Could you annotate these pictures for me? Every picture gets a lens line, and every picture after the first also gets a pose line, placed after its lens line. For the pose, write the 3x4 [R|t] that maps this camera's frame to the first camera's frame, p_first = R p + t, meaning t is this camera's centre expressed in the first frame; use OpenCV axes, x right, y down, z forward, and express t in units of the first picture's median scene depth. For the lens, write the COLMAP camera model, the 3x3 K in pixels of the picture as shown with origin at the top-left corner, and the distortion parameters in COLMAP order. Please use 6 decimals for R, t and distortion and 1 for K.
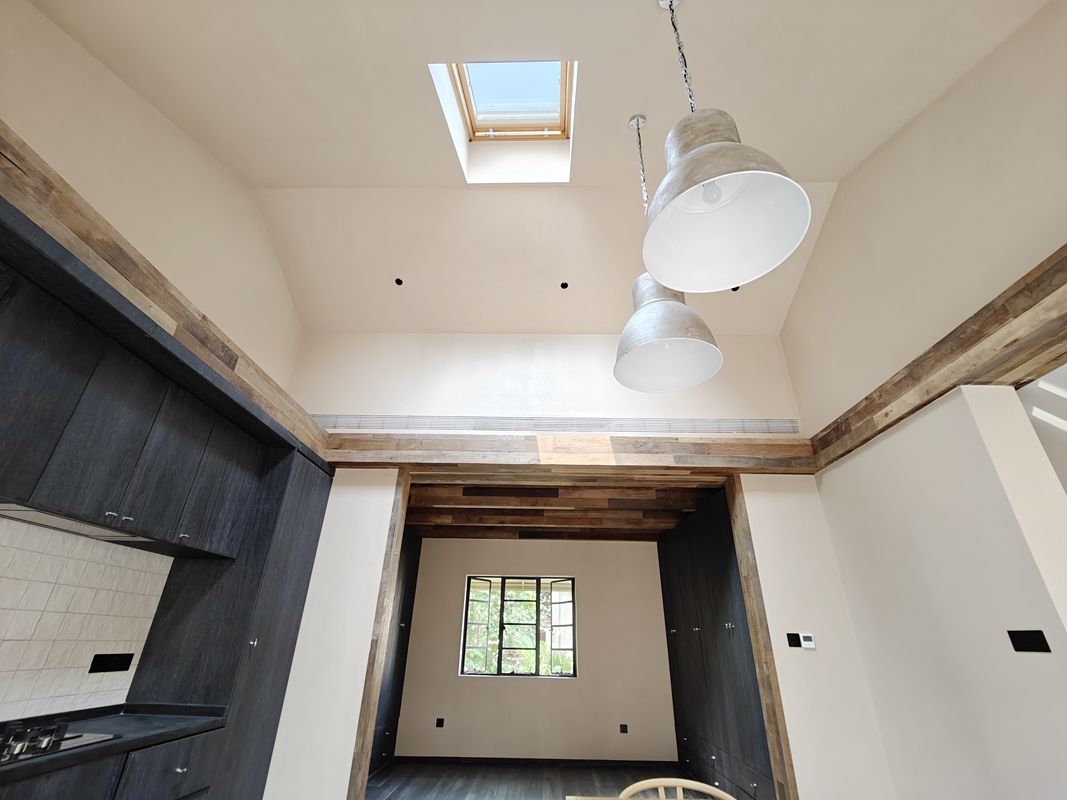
lens RADIAL K [[469.0, 0, 539.9], [0, 469.0, 397.4], [0, 0, 1]] dist [0.008087, -0.004416]
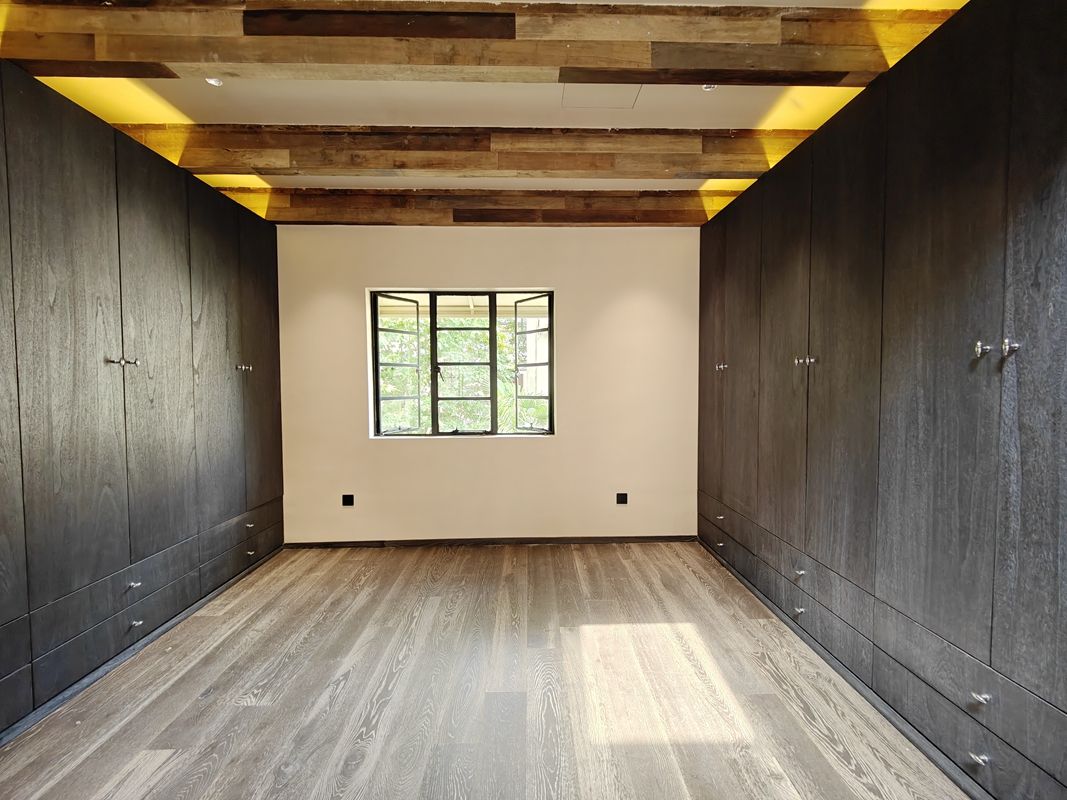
lens RADIAL K [[469.0, 0, 531.1], [0, 469.0, 400.6], [0, 0, 1]] dist [0.008087, -0.004416]
pose [[0.999380, -0.022768, 0.026846, 0.051709], [0.006487, 0.868712, 0.495275, 0.398068], [-0.034598, -0.494794, 0.868322, 0.792113]]
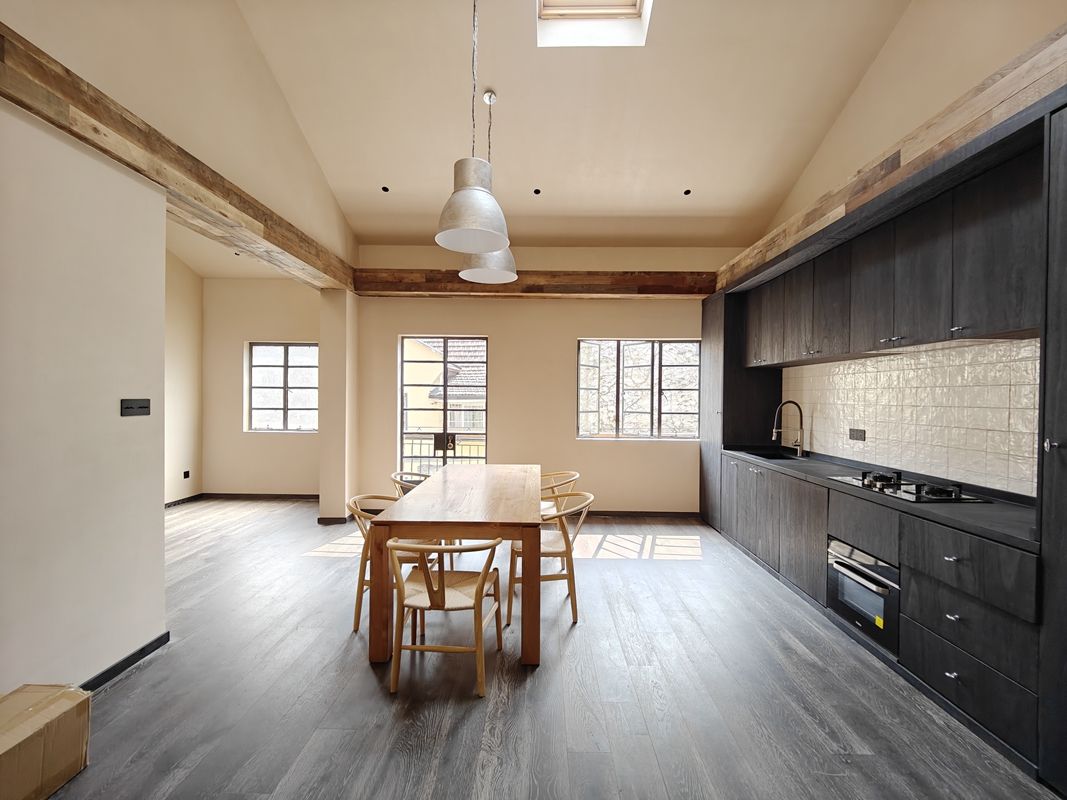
lens RADIAL K [[469.0, 0, 537.3], [0, 469.0, 400.4], [0, 0, 1]] dist [0.008087, -0.004416]
pose [[-0.999613, -0.025782, -0.010479, 0.049525], [-0.018247, 0.891478, -0.452696, 0.629556], [0.021013, -0.452330, -0.891603, 1.284375]]
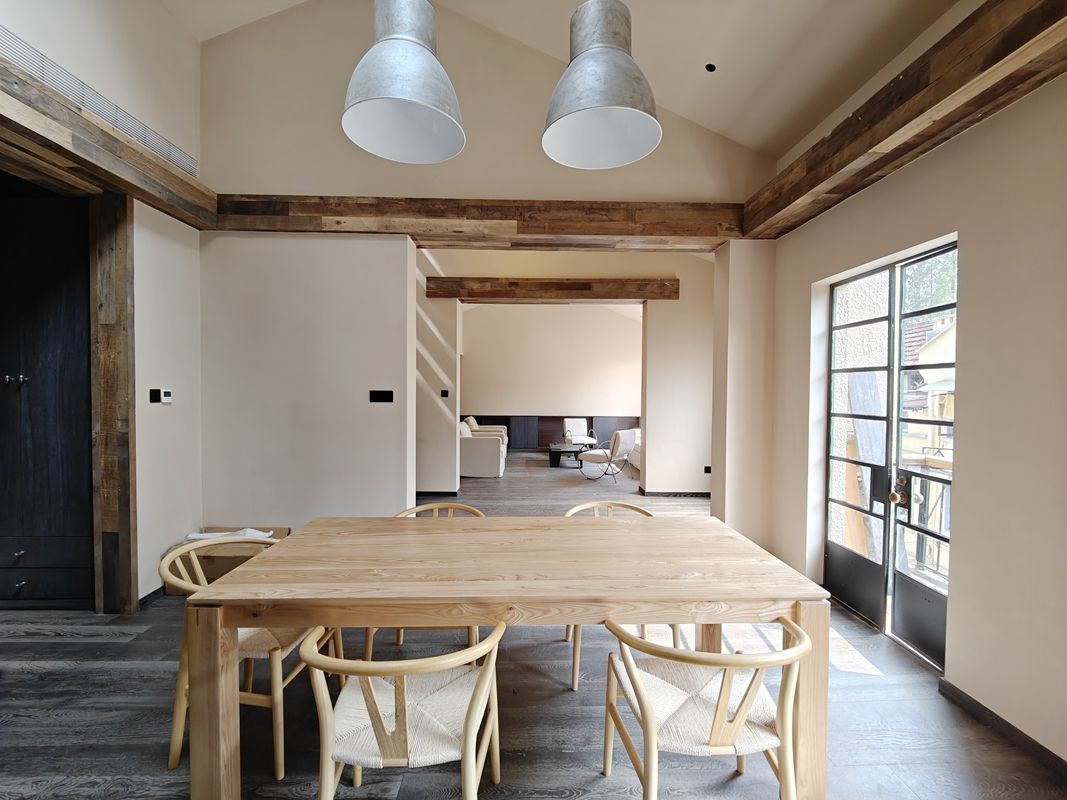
lens RADIAL K [[469.0, 0, 543.1], [0, 469.0, 404.0], [0, 0, 1]] dist [0.008087, -0.004416]
pose [[-0.040302, -0.046276, 0.998115, -0.402986], [-0.466905, 0.884030, 0.022134, 0.148835], [-0.883389, -0.465133, -0.057234, 0.360285]]
